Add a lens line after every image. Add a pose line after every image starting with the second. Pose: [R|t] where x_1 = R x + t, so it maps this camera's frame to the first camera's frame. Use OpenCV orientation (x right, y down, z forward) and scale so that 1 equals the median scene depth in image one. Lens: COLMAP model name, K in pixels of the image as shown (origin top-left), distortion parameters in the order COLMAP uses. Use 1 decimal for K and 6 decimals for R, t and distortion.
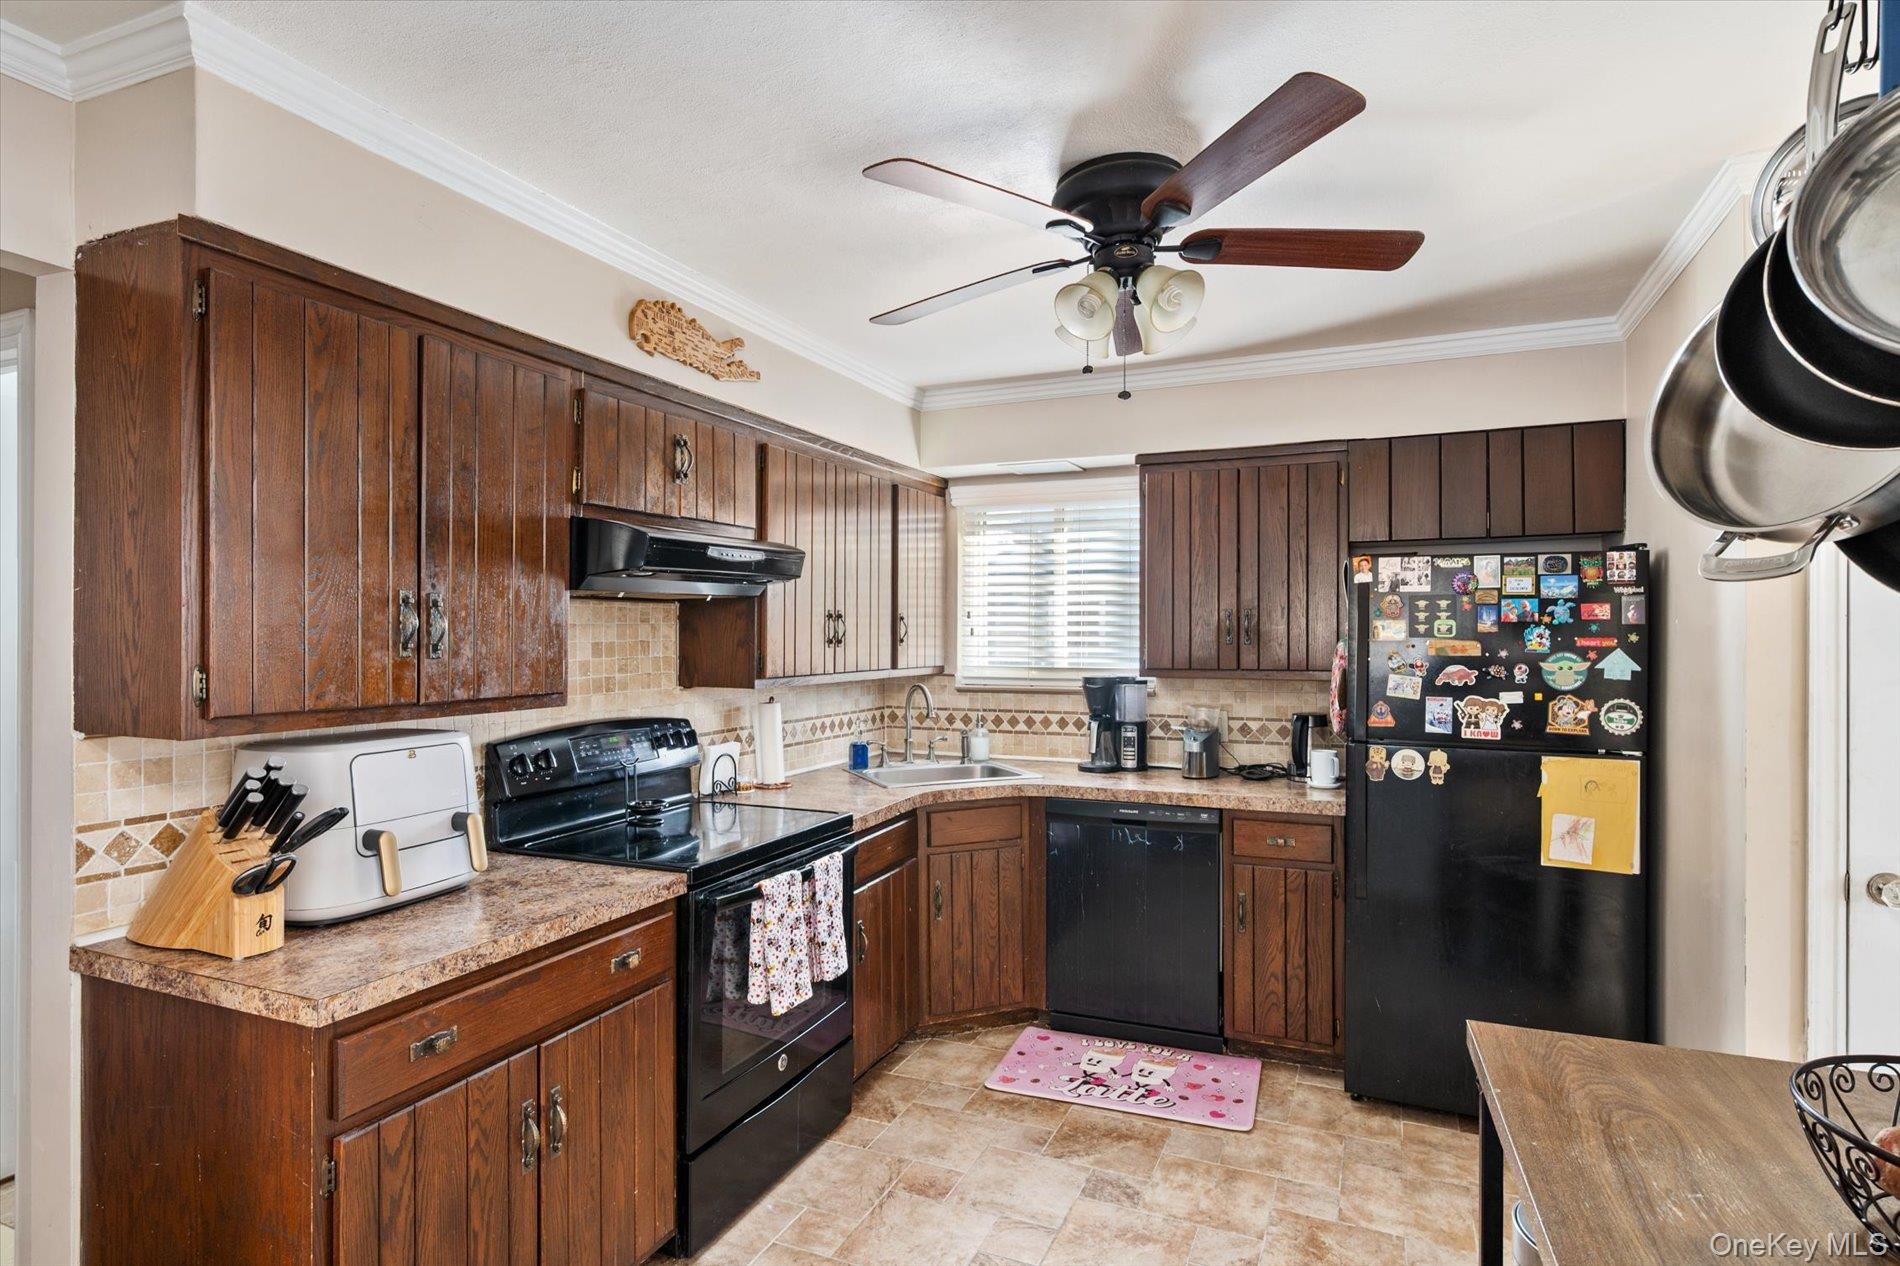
lens RADIAL K [[903.0, 0, 916.1], [0, 903.0, 654.7], [0, 0, 1]] dist [0.002216, -0.000133]
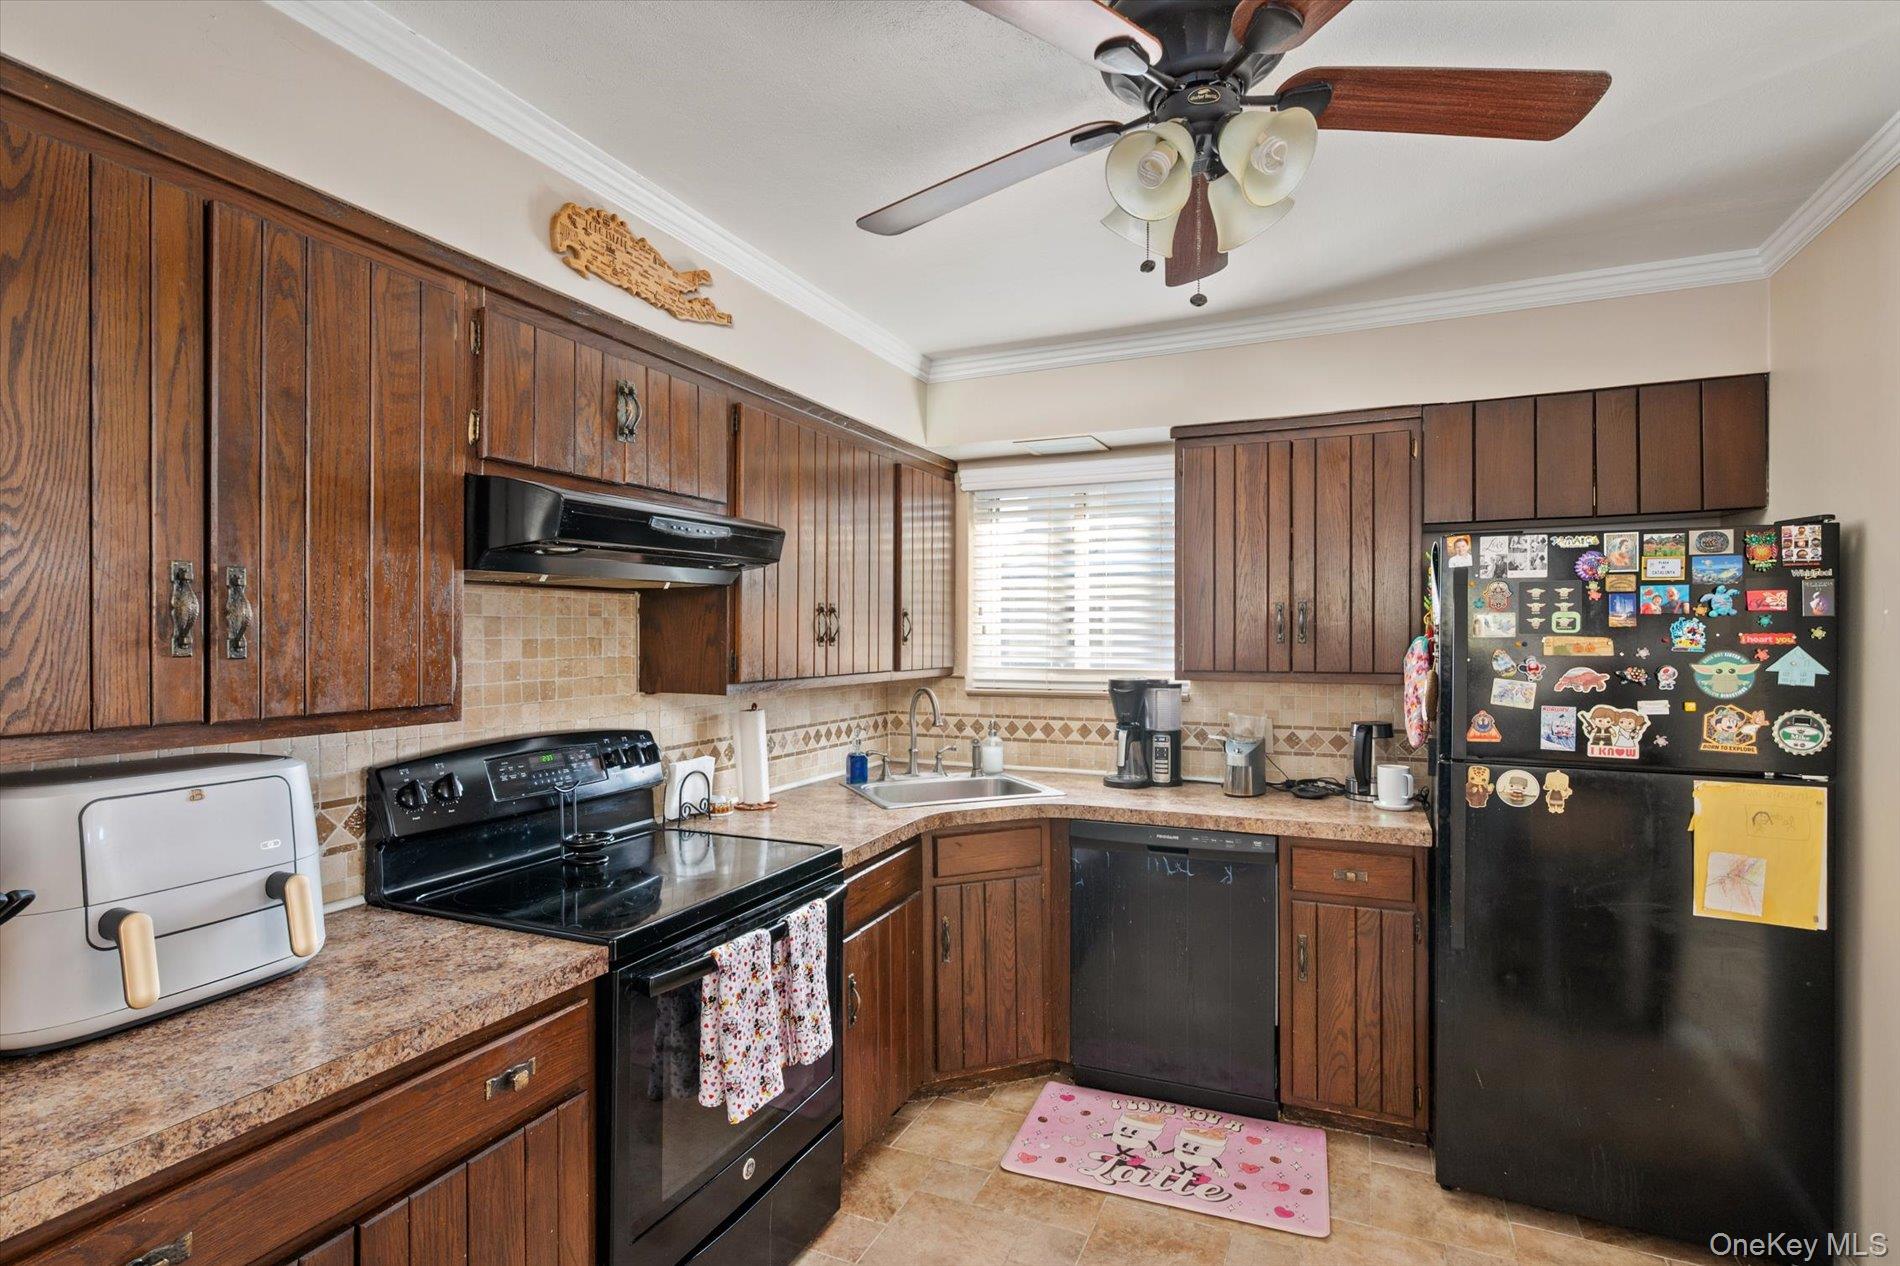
lens RADIAL K [[903.0, 0, 966.7], [0, 903.0, 651.9], [0, 0, 1]] dist [0.002216, -0.000133]
pose [[0.998950, 0.000317, 0.045803, 0.006698], [-0.000146, 0.999993, -0.003738, 0.000863], [-0.045804, 0.003727, 0.998943, 0.195964]]
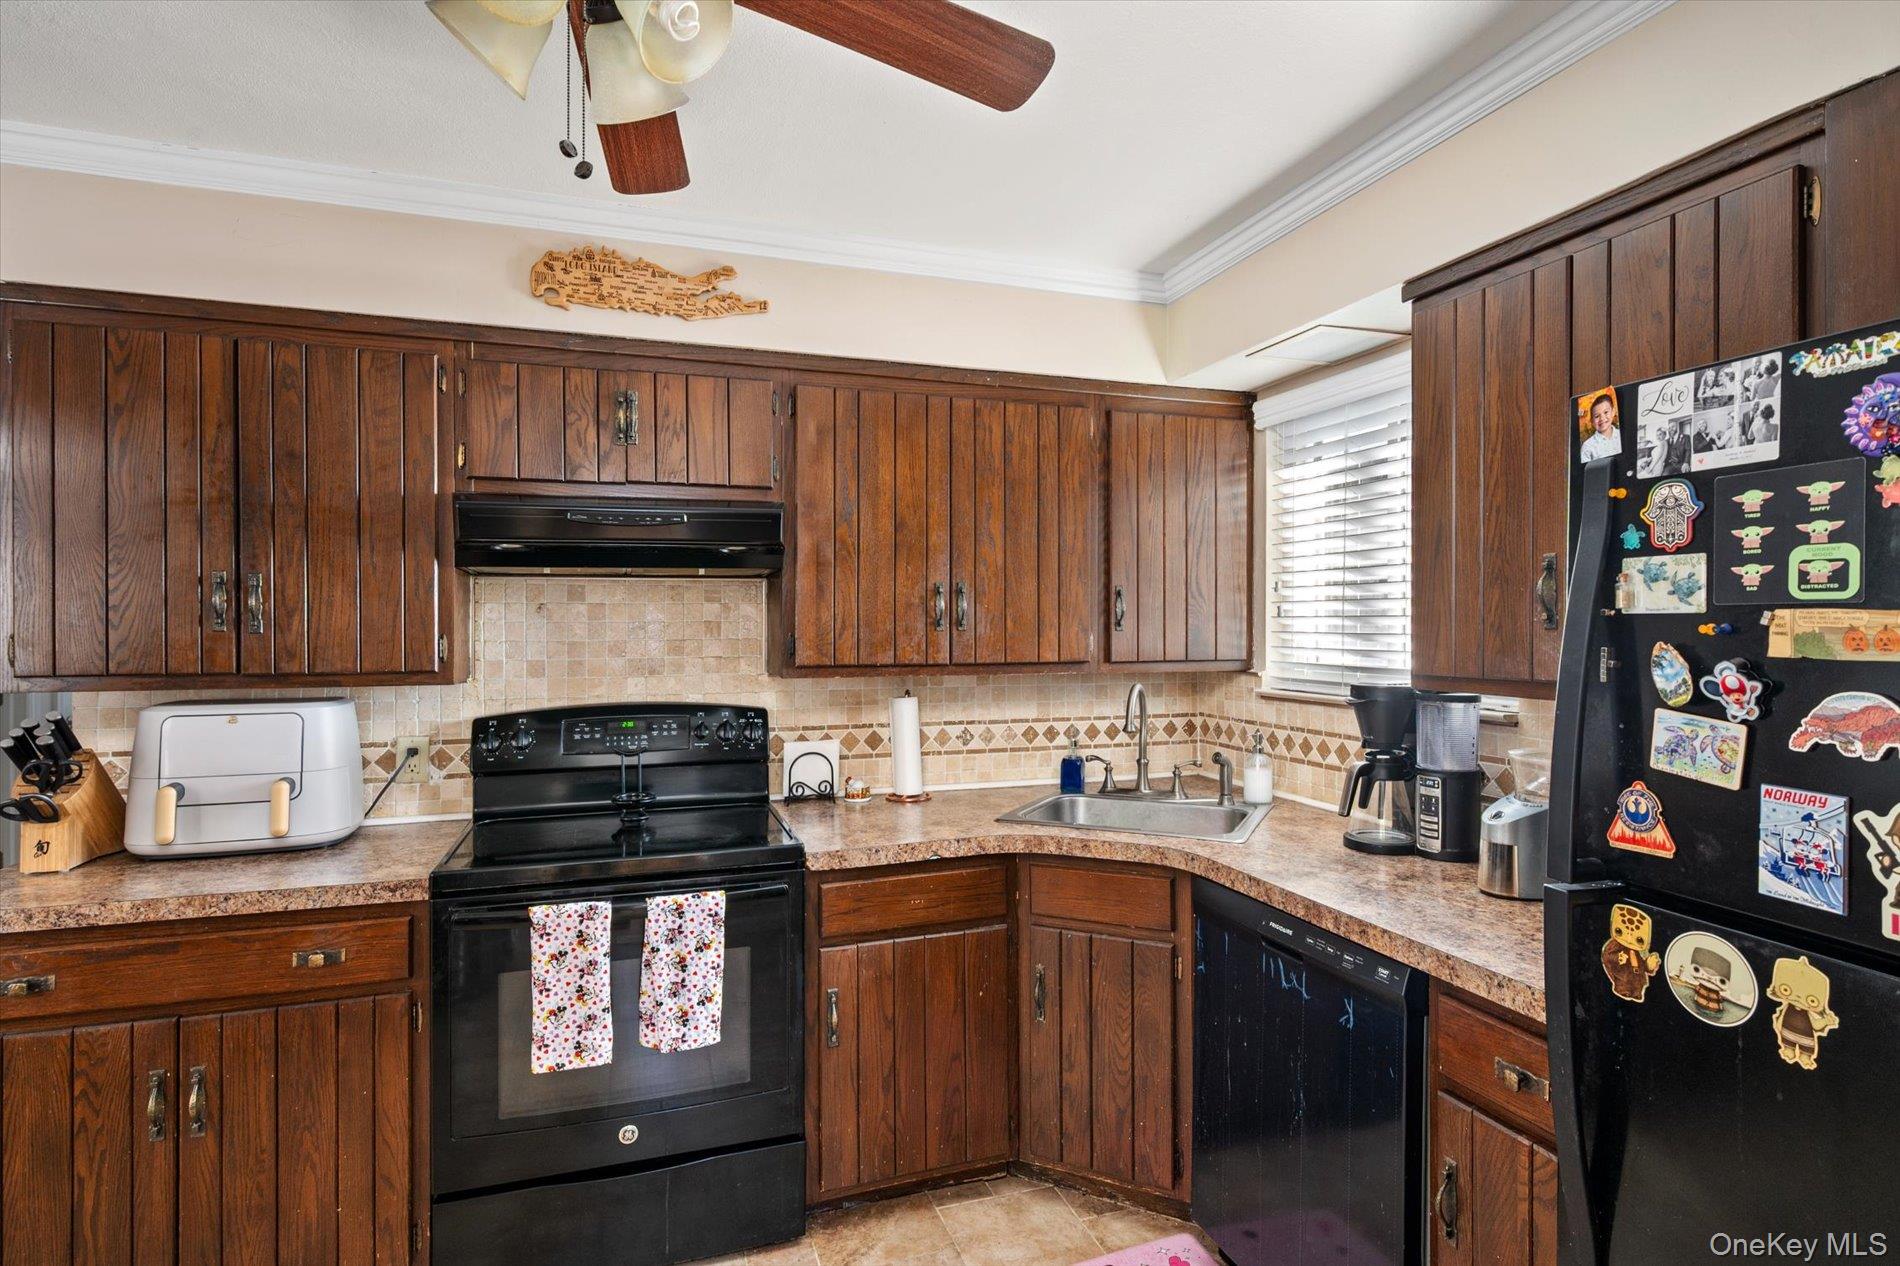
lens RADIAL K [[903.0, 0, 779.4], [0, 903.0, 634.6], [0, 0, 1]] dist [0.002216, -0.000133]
pose [[0.719887, 0.009269, -0.694030, 0.508350], [-0.015019, 0.999885, -0.002225, -0.001317], [0.693929, 0.012025, 0.719943, 0.493831]]
